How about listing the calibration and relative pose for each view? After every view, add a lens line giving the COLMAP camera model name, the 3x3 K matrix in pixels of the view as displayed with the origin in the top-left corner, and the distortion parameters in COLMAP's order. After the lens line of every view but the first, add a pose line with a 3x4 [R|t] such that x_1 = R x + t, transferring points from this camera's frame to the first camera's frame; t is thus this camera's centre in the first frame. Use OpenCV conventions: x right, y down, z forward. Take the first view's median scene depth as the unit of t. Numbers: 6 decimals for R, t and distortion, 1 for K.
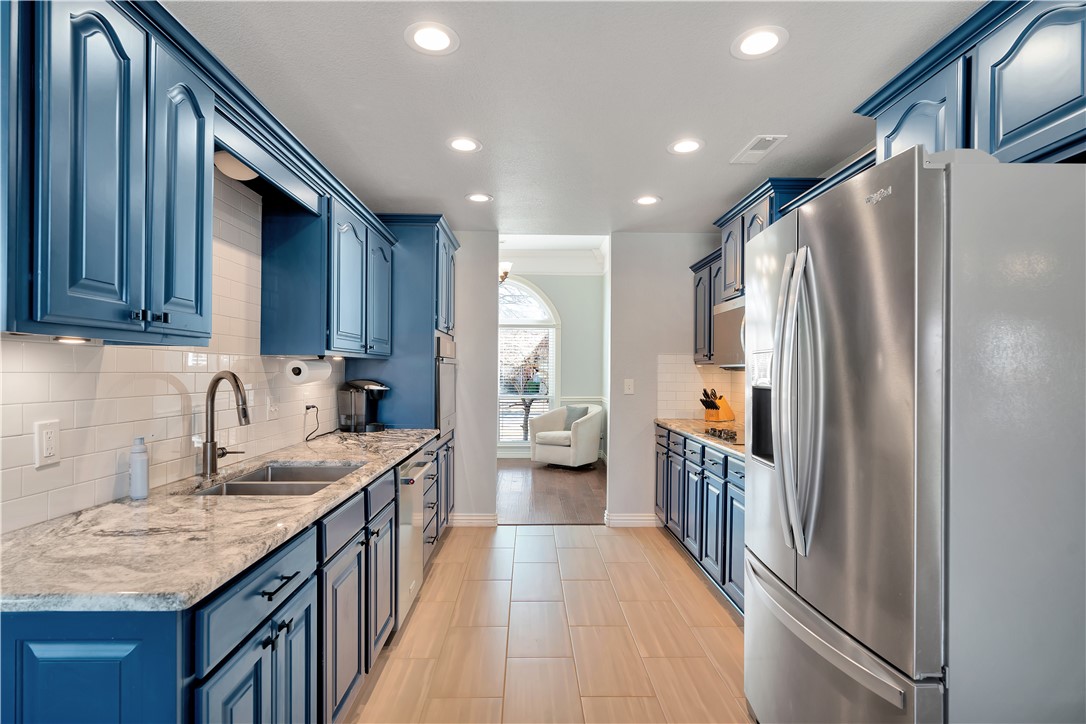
lens RADIAL K [[549.2, 0, 542.0], [0, 549.2, 368.6], [0, 0, 1]] dist [0.000405, 0.000369]
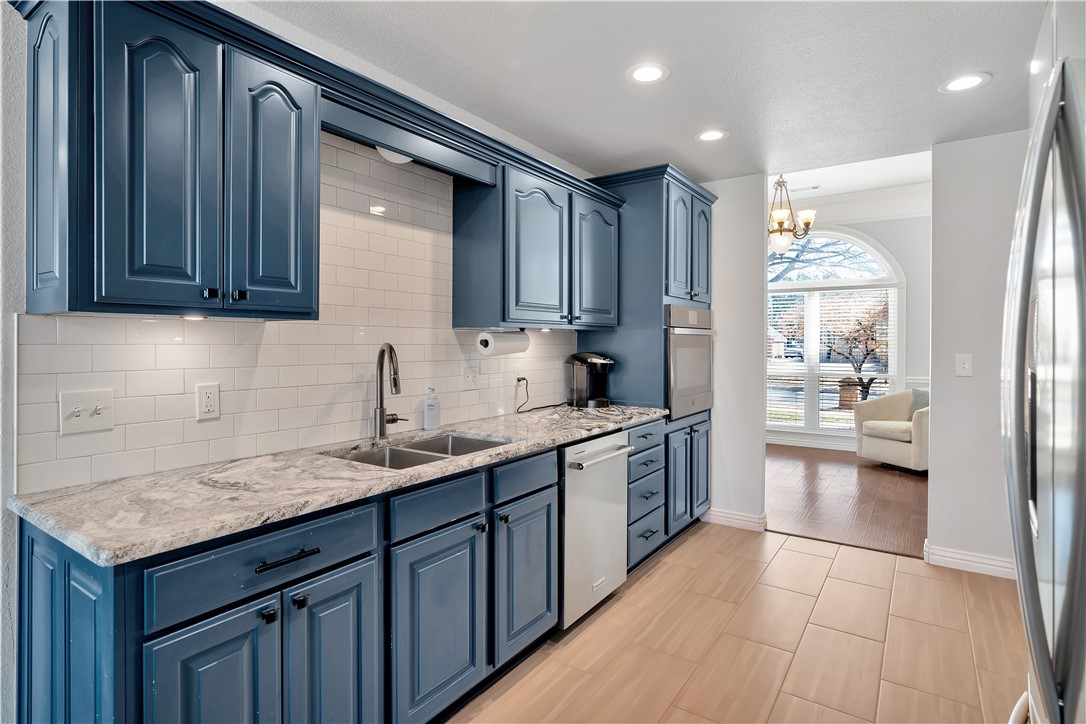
lens RADIAL K [[557.8, 0, 542.7], [0, 557.8, 341.2], [0, 0, 1]] dist [-0.001889, 0.000105]
pose [[0.810638, -0.006716, -0.585509, 0.182001], [0.006136, 0.999977, -0.002975, 0.003274], [0.585516, -0.001181, 0.810660, 0.170744]]
